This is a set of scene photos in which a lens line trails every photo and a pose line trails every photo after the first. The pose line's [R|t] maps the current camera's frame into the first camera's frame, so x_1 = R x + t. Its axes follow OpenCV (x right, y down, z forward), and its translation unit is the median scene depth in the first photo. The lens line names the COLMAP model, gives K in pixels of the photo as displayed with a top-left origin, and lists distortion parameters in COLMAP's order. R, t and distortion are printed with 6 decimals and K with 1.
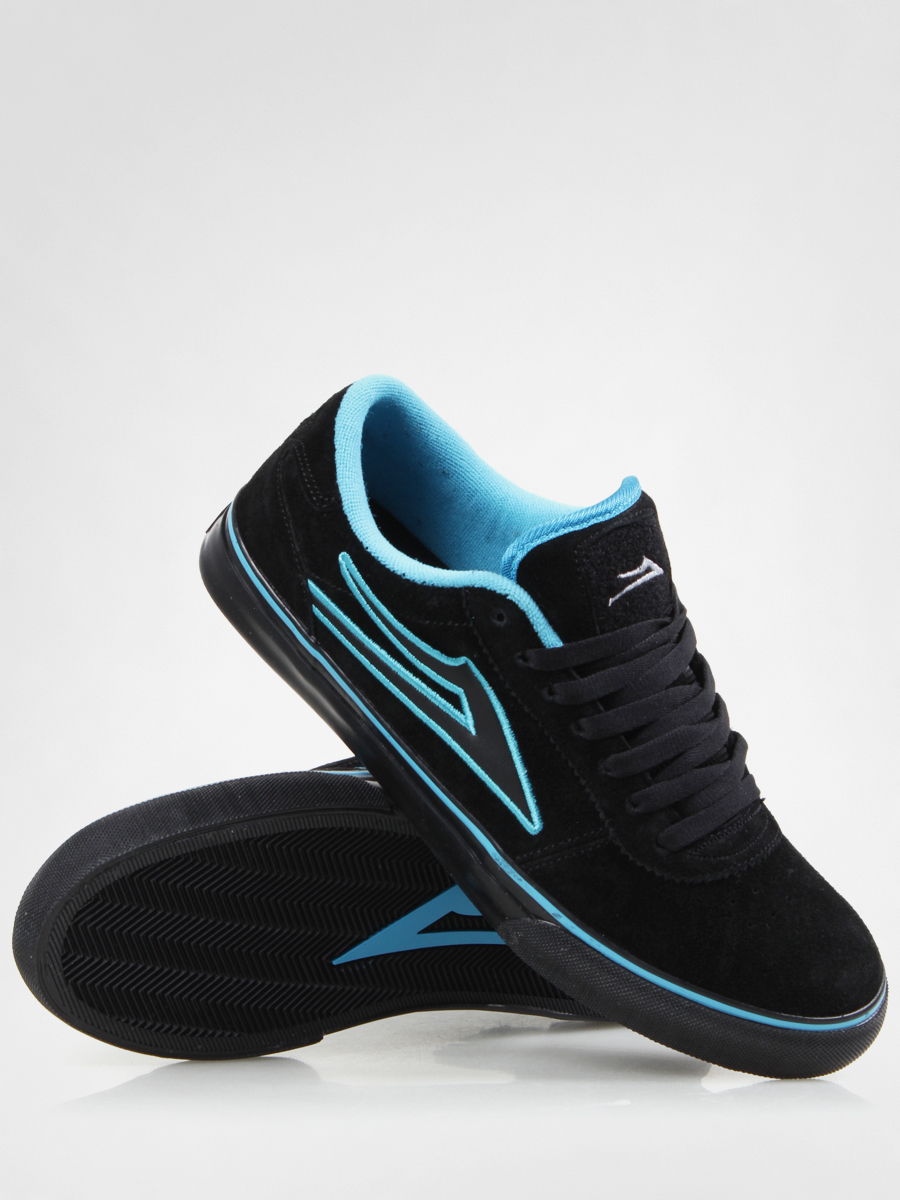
lens RADIAL K [[2964.0, 0, 450.0], [0, 2964.0, 600.0], [0, 0, 1]] dist [-0.064154, -0.027070]
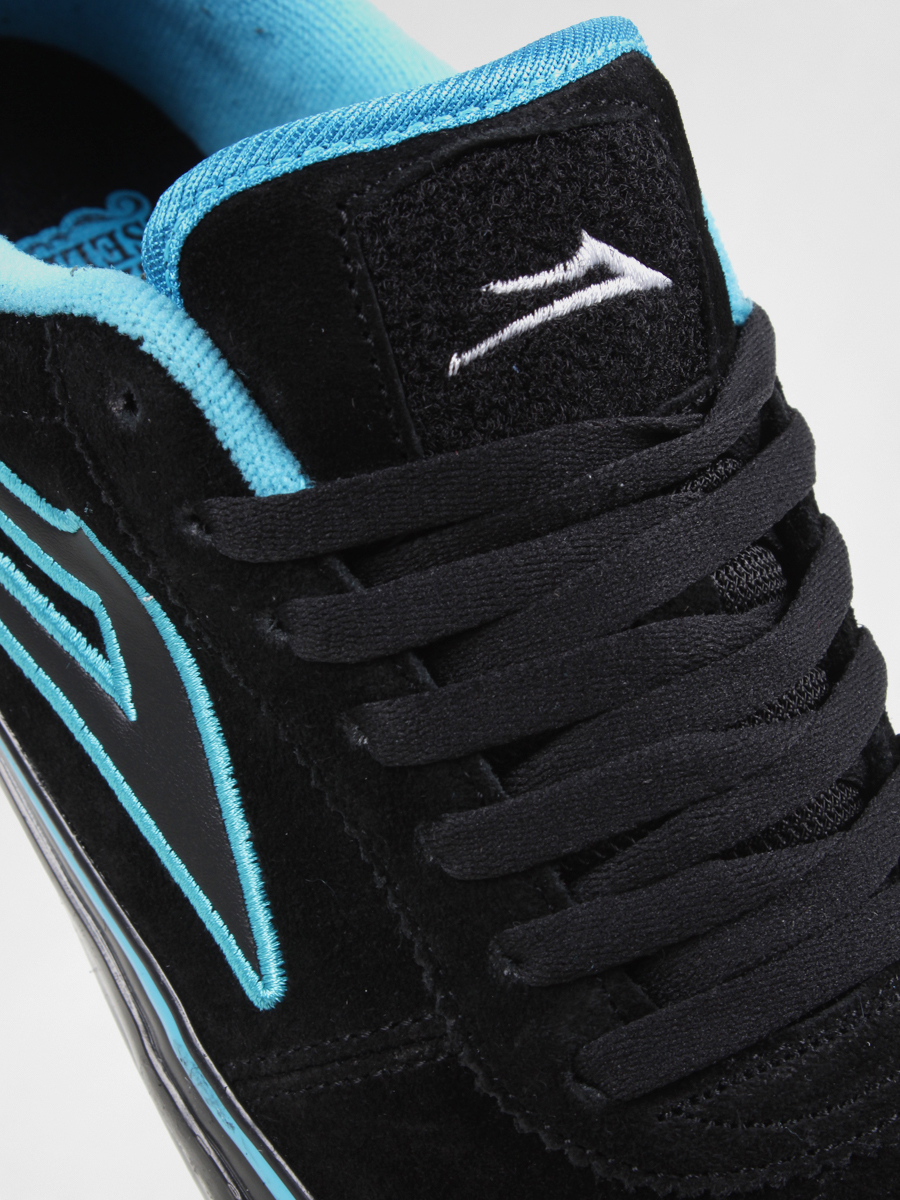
lens RADIAL K [[2931.7, 0, 450.0], [0, 2931.7, 600.0], [0, 0, 1]] dist [-0.517491, 6.314474]
pose [[0.953243, 0.046945, -0.298536, 0.154021], [-0.018796, 0.995158, 0.096473, -0.004756], [0.301620, -0.086351, 0.949510, 0.679933]]
